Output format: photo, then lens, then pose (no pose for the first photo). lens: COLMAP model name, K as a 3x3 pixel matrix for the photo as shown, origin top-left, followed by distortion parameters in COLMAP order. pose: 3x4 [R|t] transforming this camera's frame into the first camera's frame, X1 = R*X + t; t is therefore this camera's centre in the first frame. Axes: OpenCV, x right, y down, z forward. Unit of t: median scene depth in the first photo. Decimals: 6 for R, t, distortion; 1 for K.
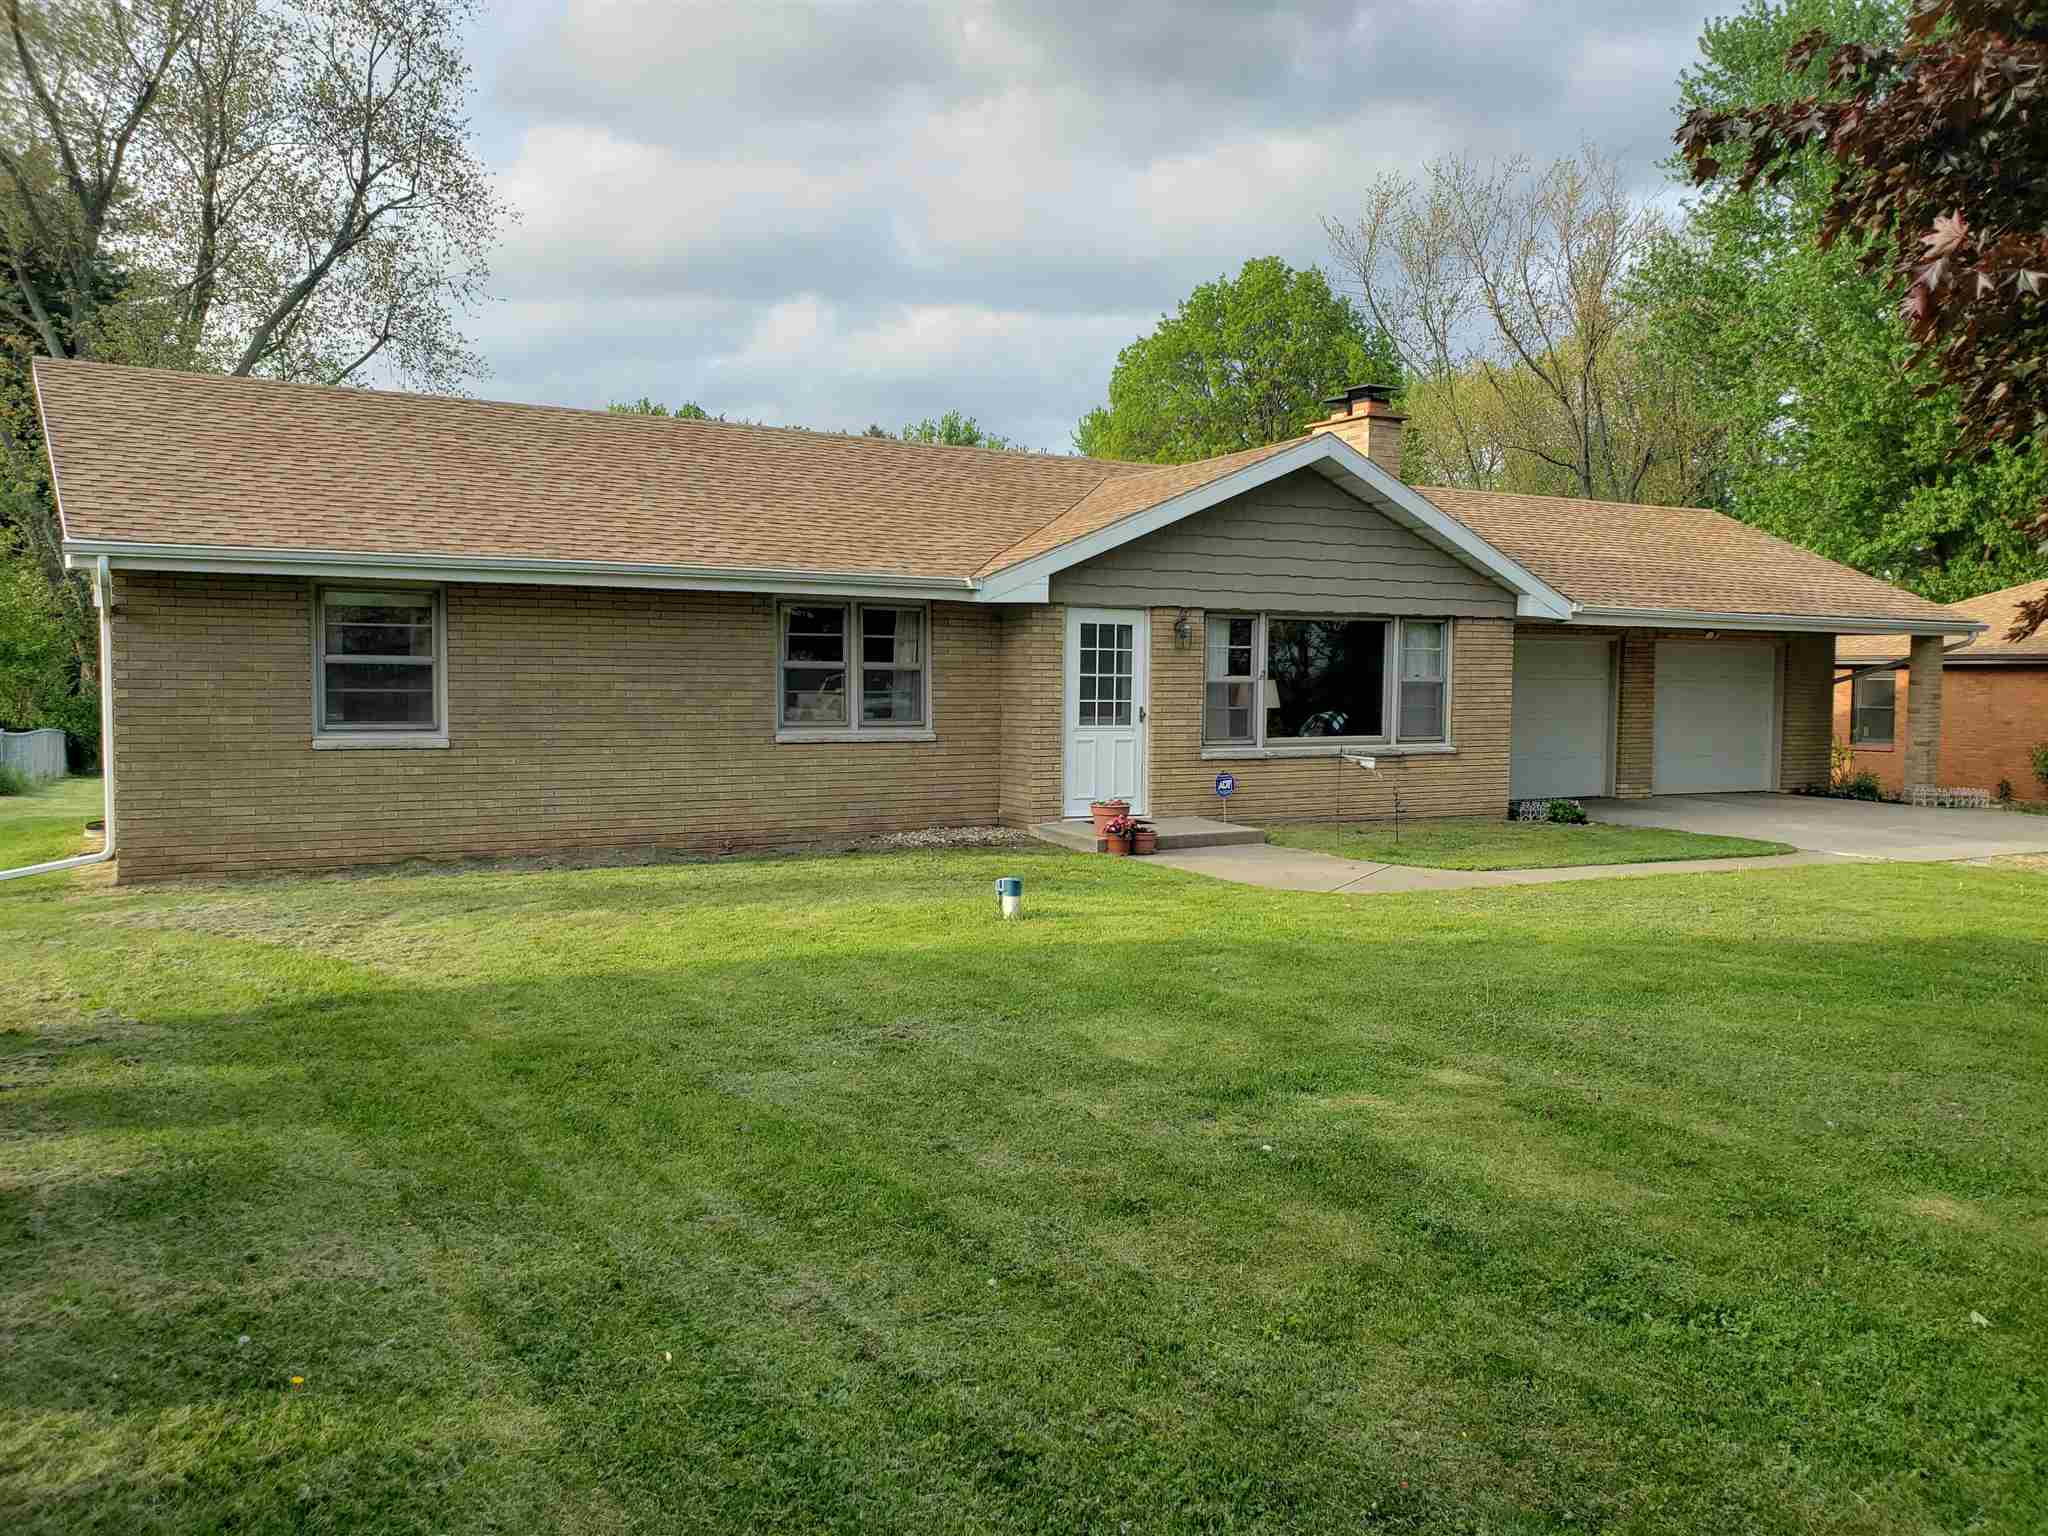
lens RADIAL K [[1519.1, 0, 1024.0], [0, 1519.1, 768.0], [0, 0, 1]] dist [-0.000205, -0.046911]
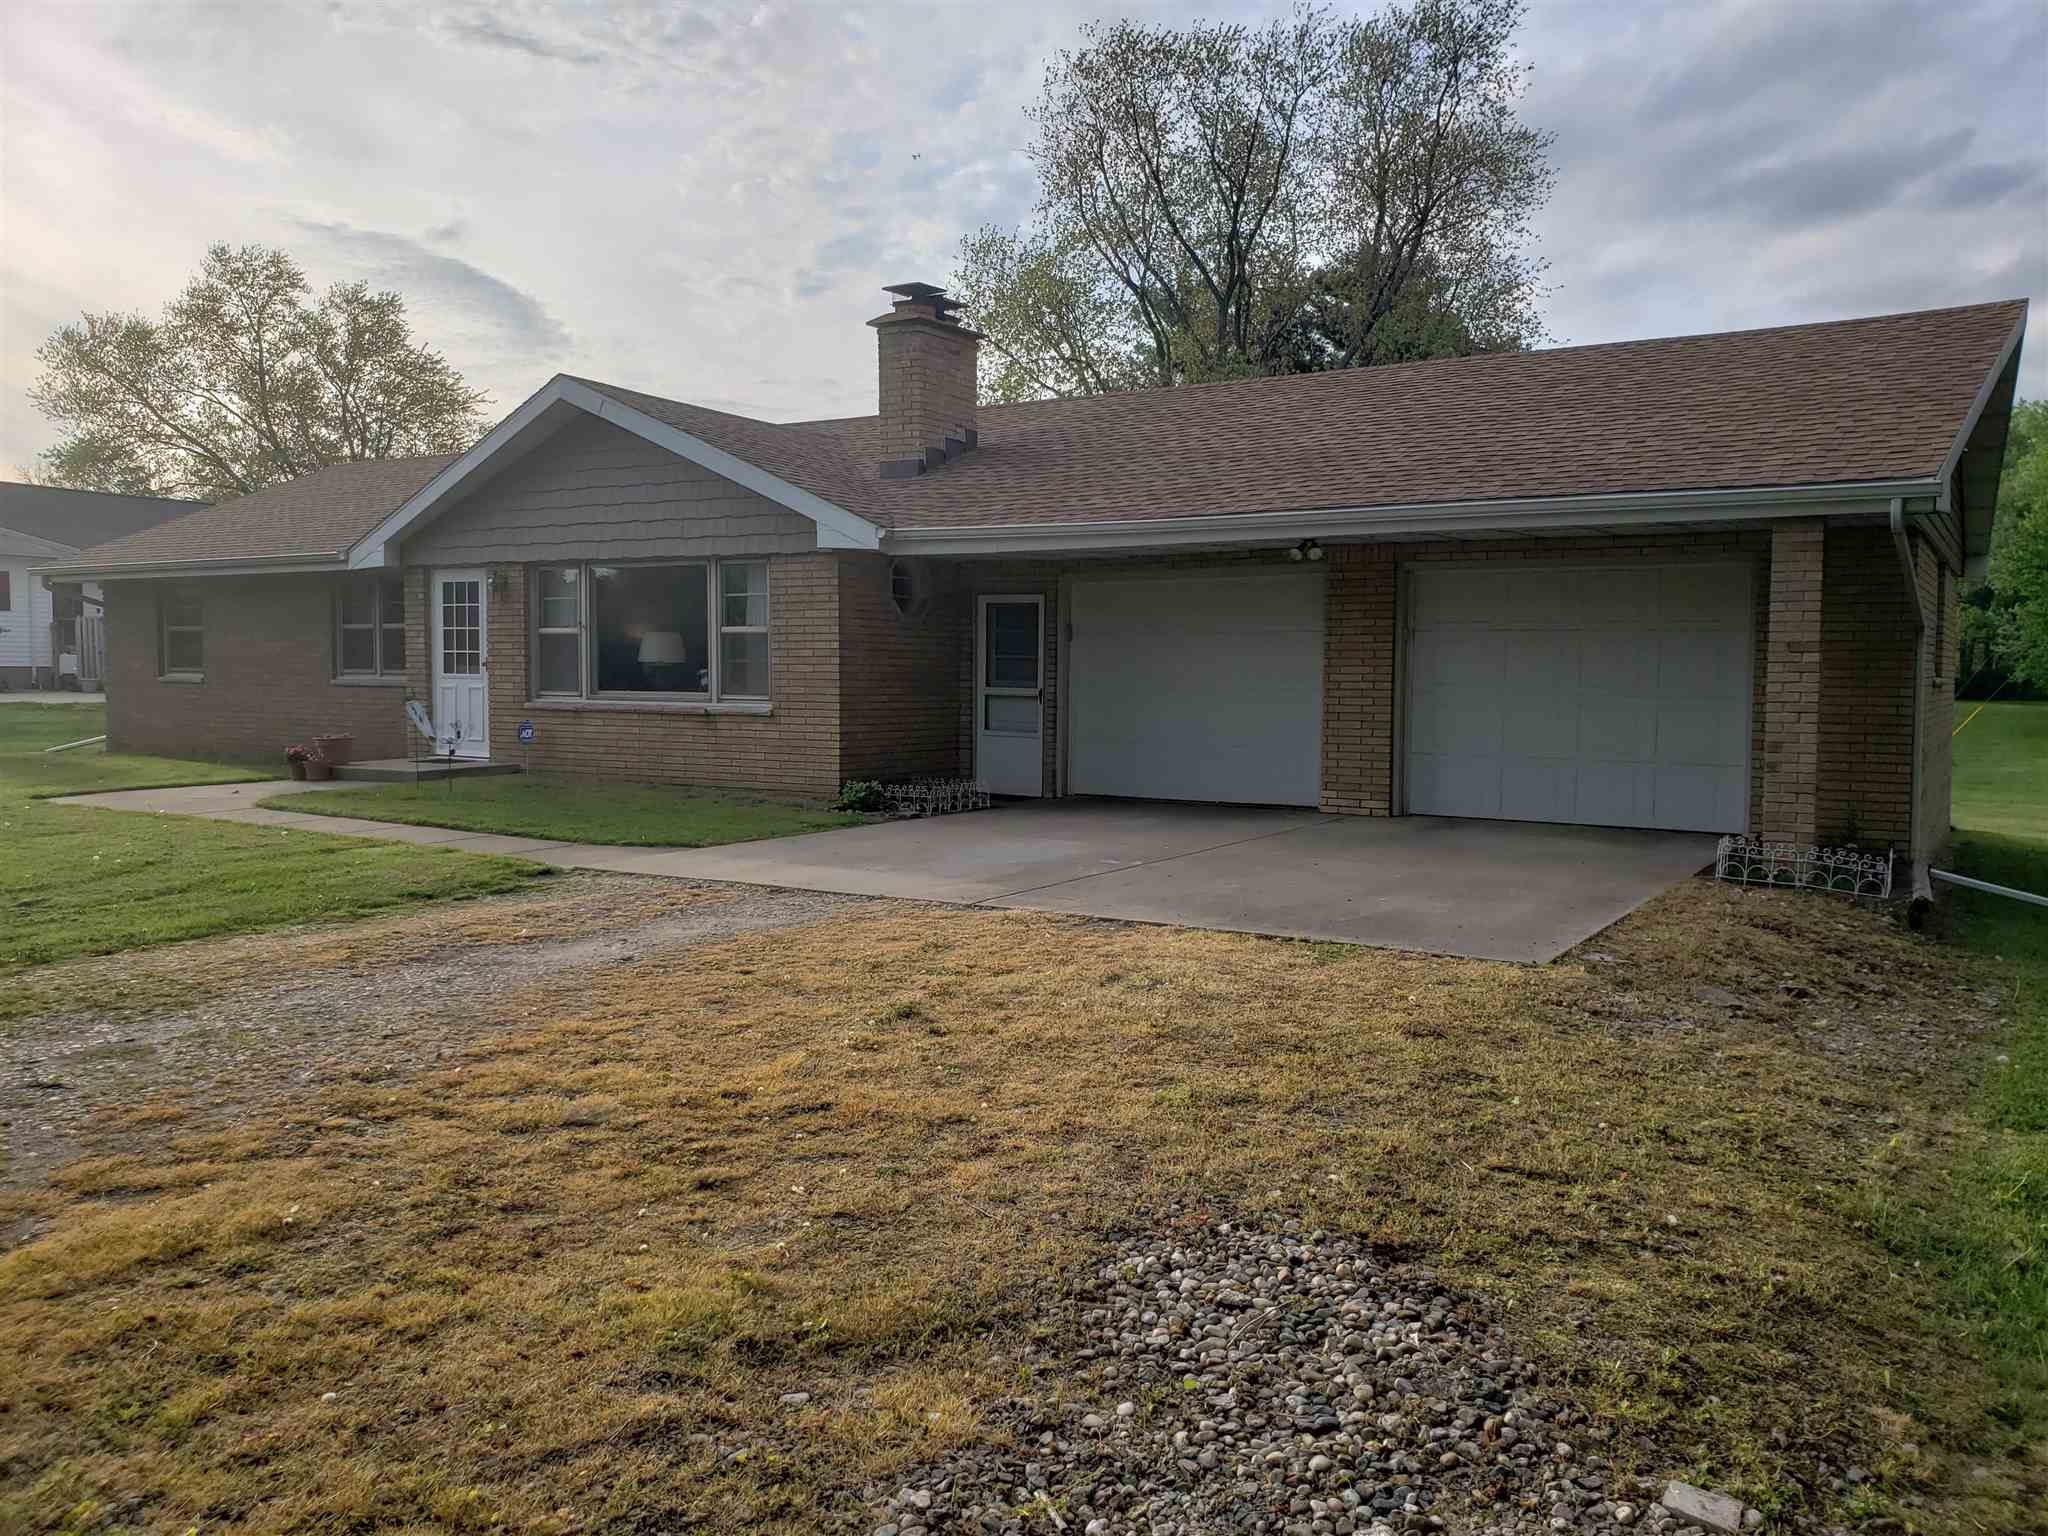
lens RADIAL K [[1519.1, 0, 1024.0], [0, 1519.1, 768.0], [0, 0, 1]] dist [-0.000205, -0.046911]
pose [[0.566029, 0.055549, -0.822512, 1.192466], [-0.055383, 0.998035, 0.029289, -0.014754], [0.822523, 0.028975, 0.567993, 0.708971]]
